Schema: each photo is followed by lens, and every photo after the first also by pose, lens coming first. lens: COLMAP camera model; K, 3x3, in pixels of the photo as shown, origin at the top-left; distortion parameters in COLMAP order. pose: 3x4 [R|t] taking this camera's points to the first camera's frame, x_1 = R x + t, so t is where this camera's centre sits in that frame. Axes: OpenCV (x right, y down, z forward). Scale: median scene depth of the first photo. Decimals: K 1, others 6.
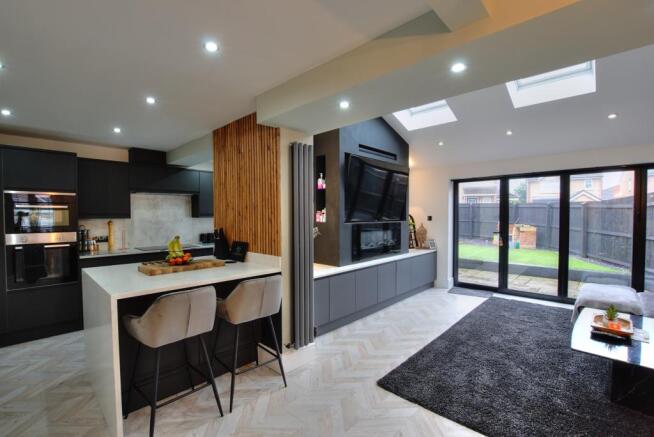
lens RADIAL K [[292.4, 0, 324.4], [0, 292.4, 222.7], [0, 0, 1]] dist [-0.020268, 0.000404]
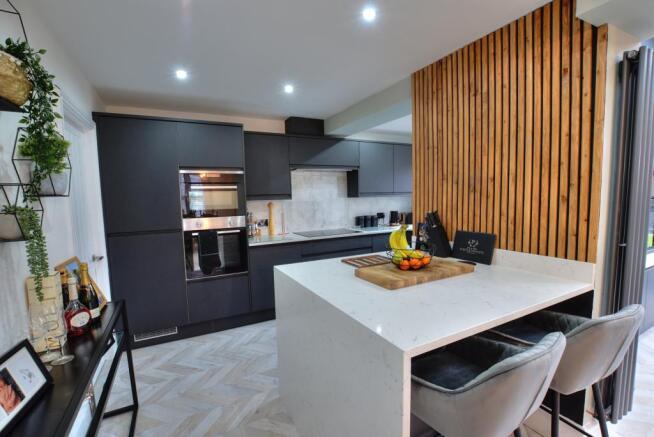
lens RADIAL K [[295.9, 0, 329.0], [0, 295.9, 220.5], [0, 0, 1]] dist [-0.019594, 0.000265]
pose [[0.947831, 0.007888, -0.318677, -0.350224], [0.011836, 0.998134, 0.059911, -0.004514], [0.318555, -0.060558, 0.945968, 0.240861]]
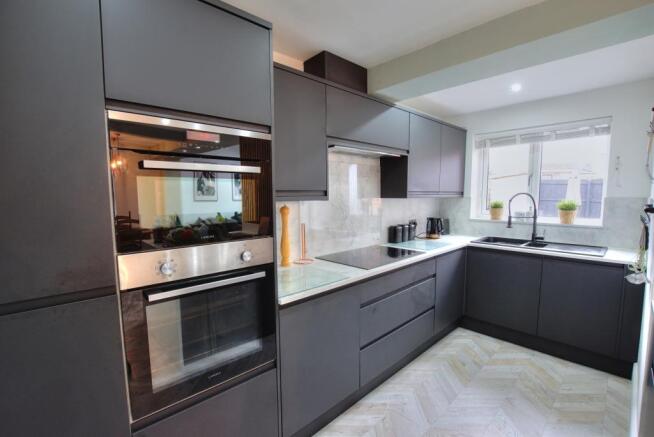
lens RADIAL K [[295.9, 0, 329.0], [0, 295.9, 220.5], [0, 0, 1]] dist [-0.019594, 0.000265]
pose [[0.998842, 0.004014, -0.047950, -0.810338], [-0.000978, 0.998003, 0.063162, -0.015590], [0.048108, -0.063042, 0.996851, 0.645907]]
